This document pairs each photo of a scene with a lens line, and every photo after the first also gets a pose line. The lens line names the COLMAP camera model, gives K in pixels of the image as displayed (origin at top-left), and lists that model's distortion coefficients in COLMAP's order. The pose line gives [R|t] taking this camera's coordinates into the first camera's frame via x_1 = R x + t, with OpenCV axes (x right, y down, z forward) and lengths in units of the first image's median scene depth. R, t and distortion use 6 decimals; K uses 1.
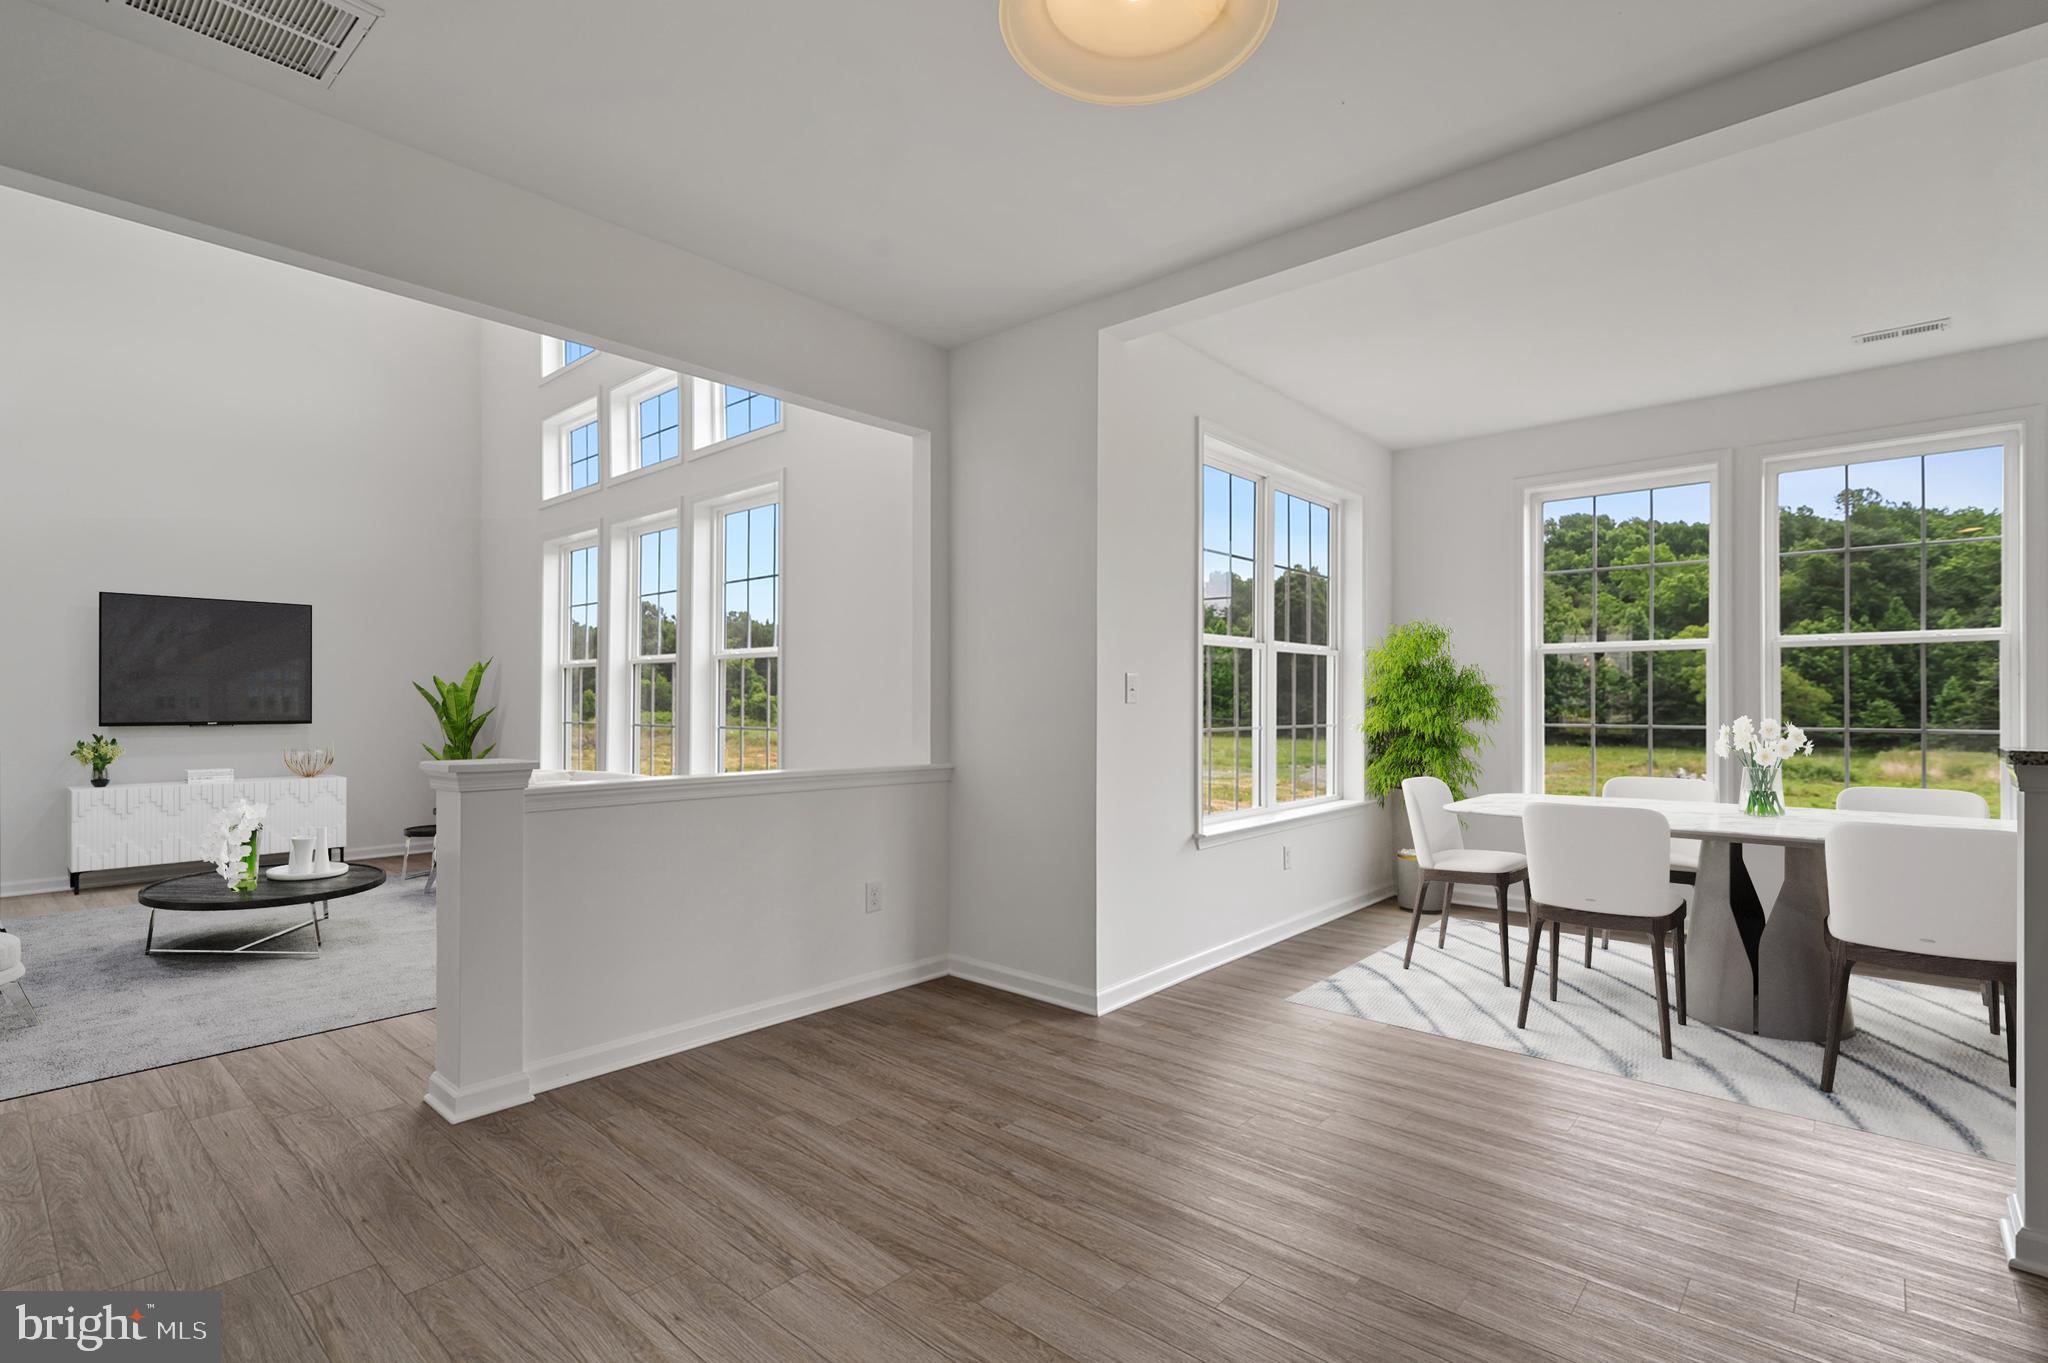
lens RADIAL K [[968.5, 0, 971.1], [0, 968.5, 677.5], [0, 0, 1]] dist [-0.007971, 0.002404]
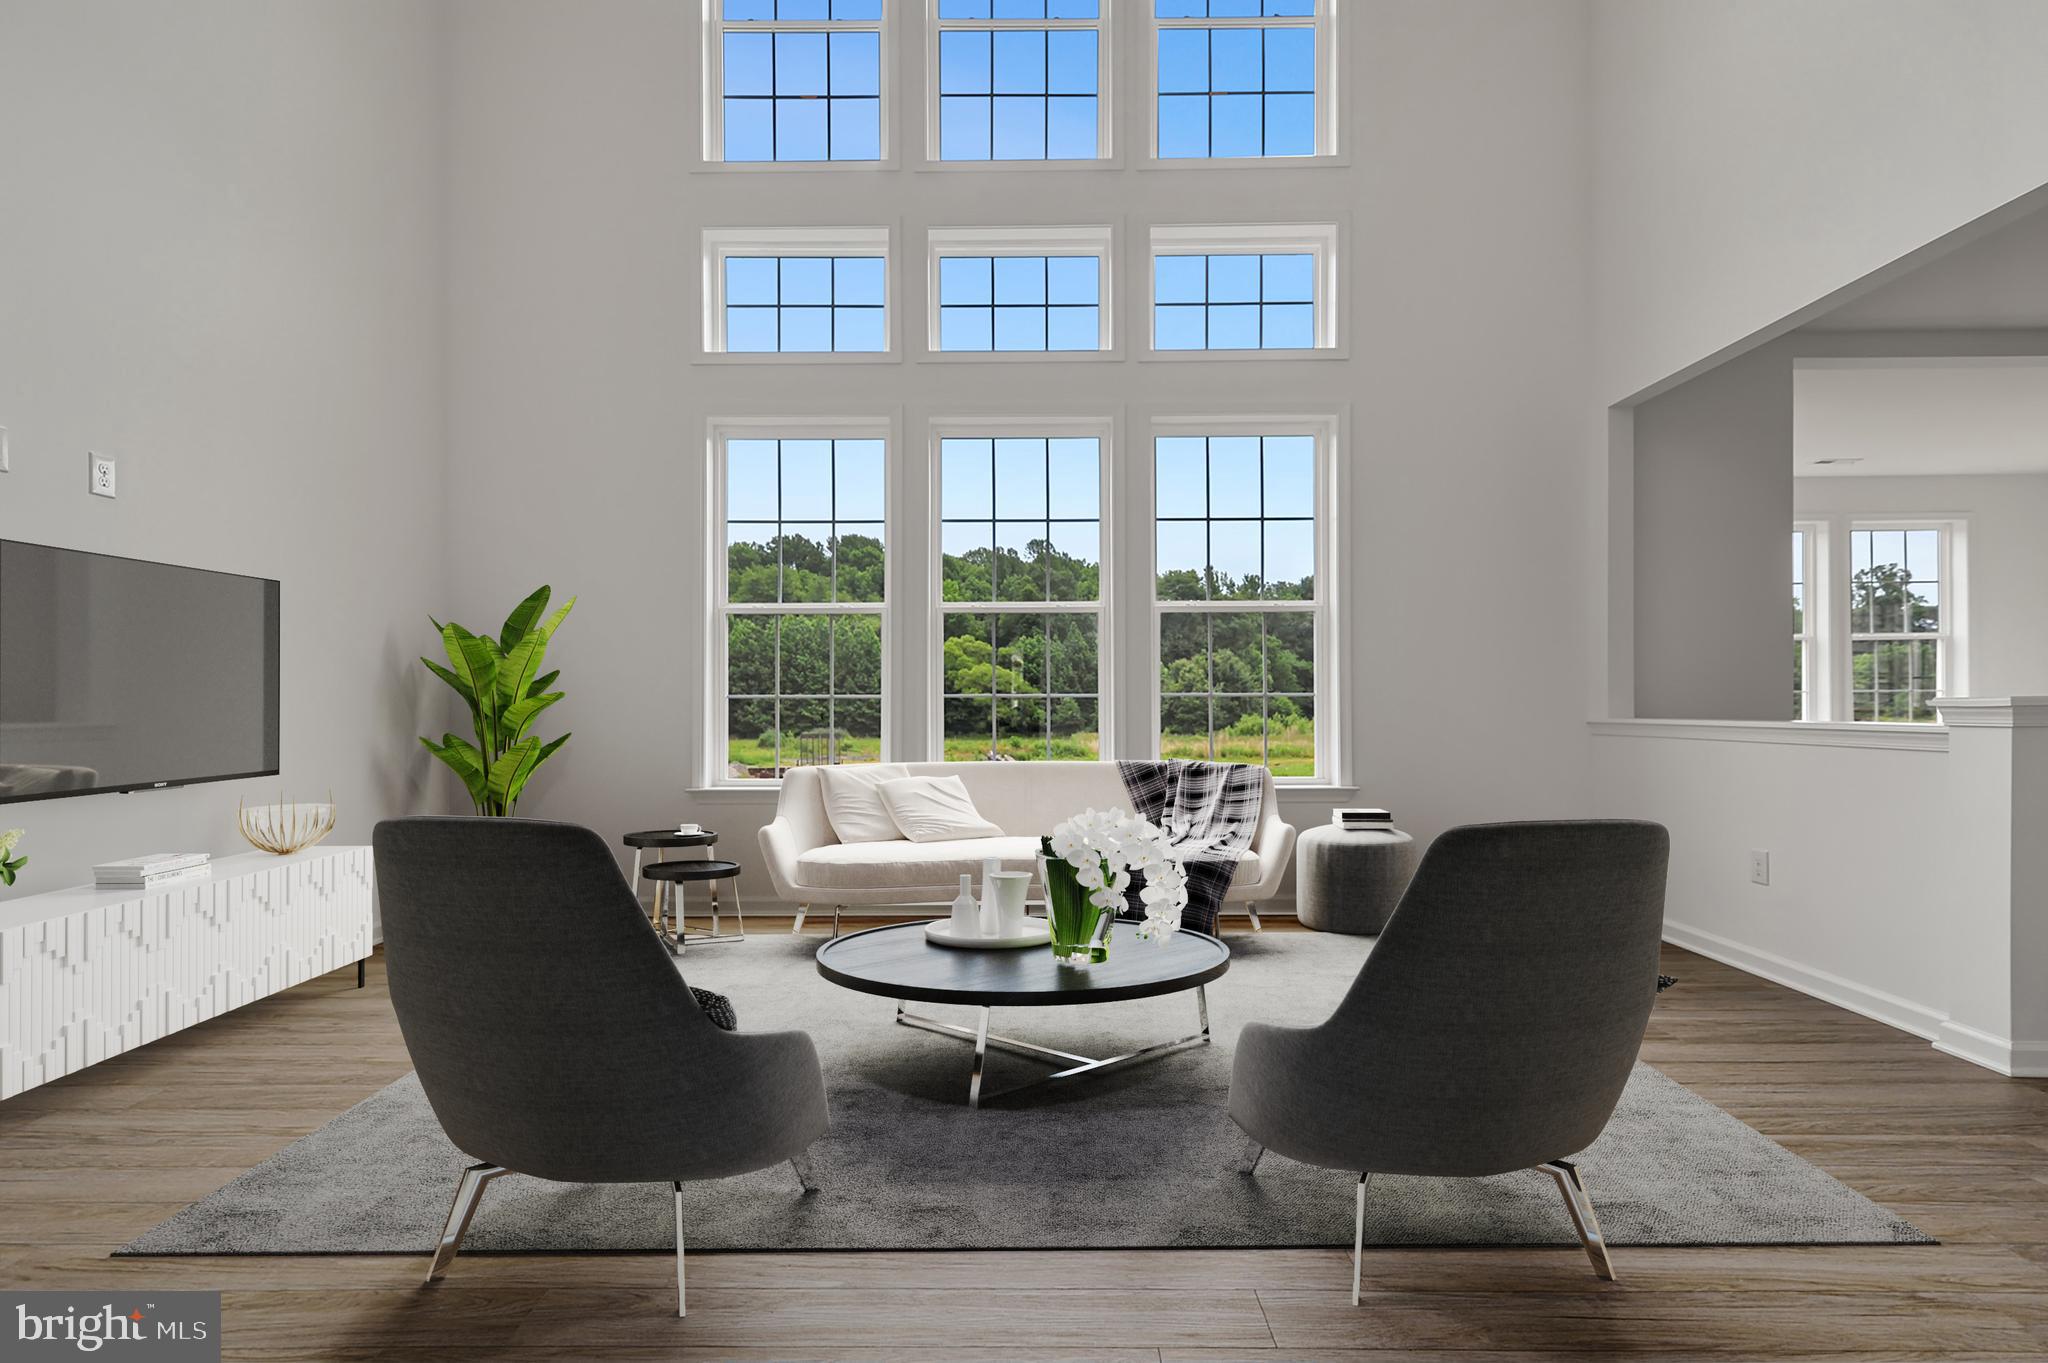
lens RADIAL K [[968.5, 0, 1016.4], [0, 968.5, 689.5], [0, 0, 1]] dist [-0.007971, 0.002404]
pose [[0.753185, 0.001799, 0.657807, -0.918343], [-0.010393, 0.999904, 0.009166, 0.042339], [-0.657727, -0.013740, 0.753131, 0.468922]]
